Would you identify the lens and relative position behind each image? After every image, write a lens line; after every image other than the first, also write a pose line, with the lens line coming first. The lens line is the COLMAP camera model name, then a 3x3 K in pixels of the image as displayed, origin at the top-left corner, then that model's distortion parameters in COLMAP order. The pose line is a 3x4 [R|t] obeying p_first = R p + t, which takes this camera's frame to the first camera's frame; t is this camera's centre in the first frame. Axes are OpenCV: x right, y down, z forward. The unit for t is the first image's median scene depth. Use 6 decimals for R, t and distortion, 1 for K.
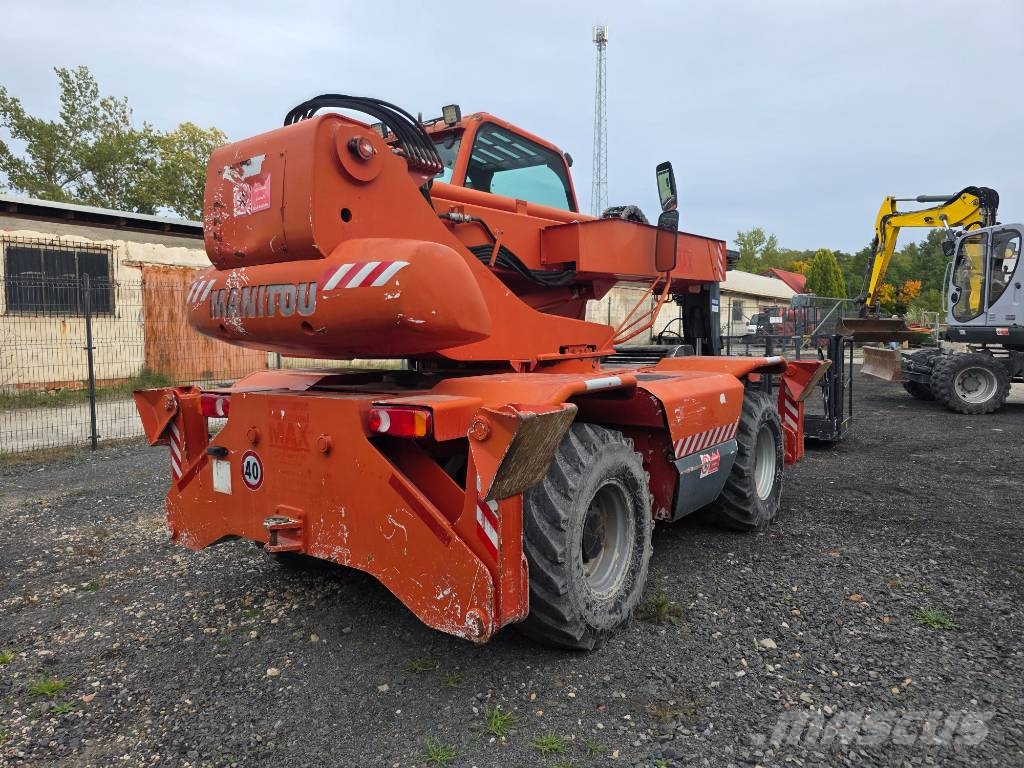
lens RADIAL K [[677.6, 0, 500.2], [0, 677.6, 358.2], [0, 0, 1]] dist [0.096373, 0.001663]
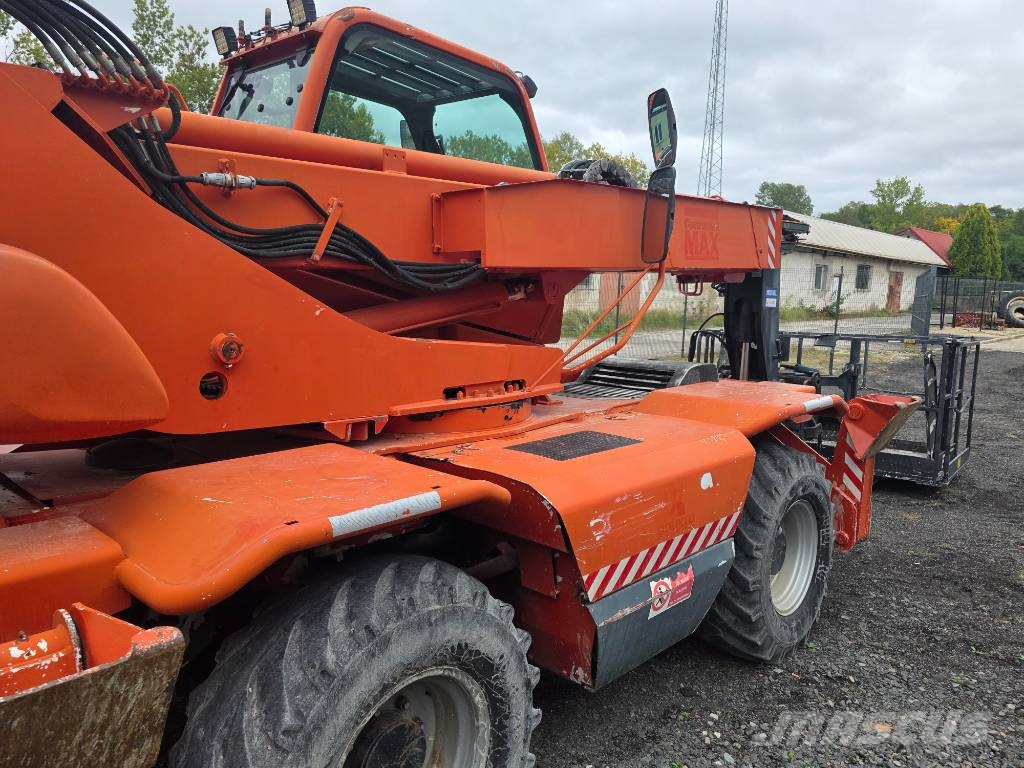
lens RADIAL K [[718.5, 0, 509.6], [0, 718.5, 381.2], [0, 0, 1]] dist [0.068866, -0.012360]
pose [[0.992158, 0.036599, -0.119514, 0.203732], [-0.026203, 0.995827, 0.087423, -0.075202], [0.122214, -0.083606, 0.988976, 0.312869]]
